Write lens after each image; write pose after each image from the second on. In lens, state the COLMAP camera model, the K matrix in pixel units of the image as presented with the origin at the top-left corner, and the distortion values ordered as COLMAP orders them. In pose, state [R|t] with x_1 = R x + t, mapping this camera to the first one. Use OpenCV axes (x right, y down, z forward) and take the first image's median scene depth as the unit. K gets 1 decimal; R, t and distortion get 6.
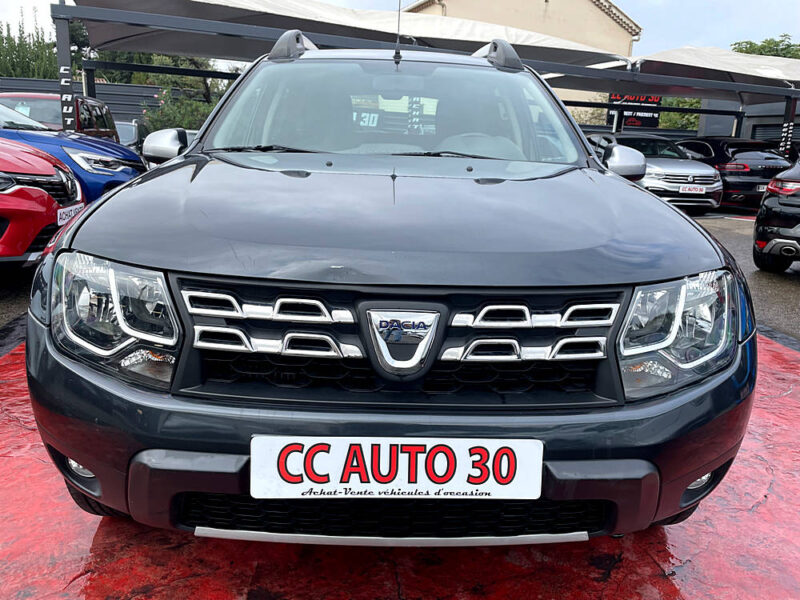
lens RADIAL K [[600.2, 0, 398.7], [0, 600.2, 302.8], [0, 0, 1]] dist [0.027546, -0.041404]
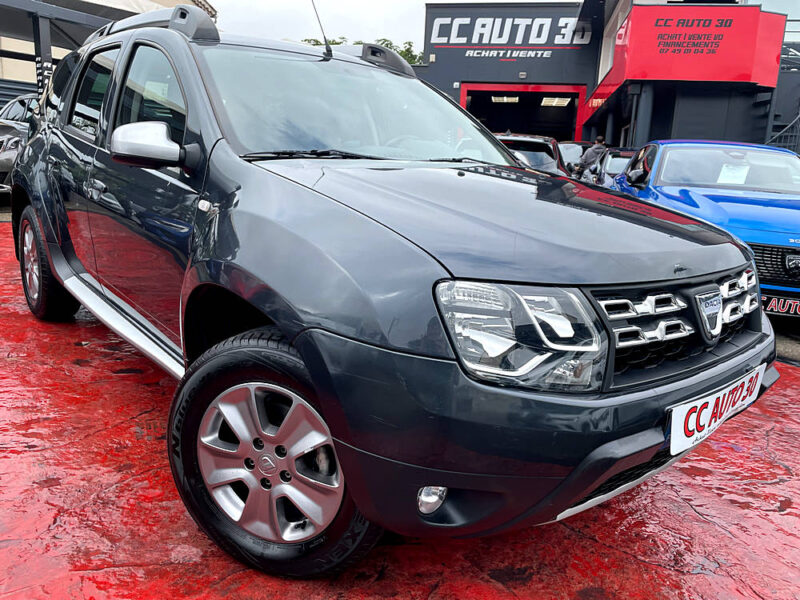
lens RADIAL K [[600.2, 0, 394.6], [0, 600.2, 296.6], [0, 0, 1]] dist [0.027546, -0.041404]
pose [[0.783813, -0.130975, 0.607027, -0.980642], [0.115370, 0.991200, 0.064897, -0.106705], [-0.610186, 0.019166, 0.792027, 0.244205]]
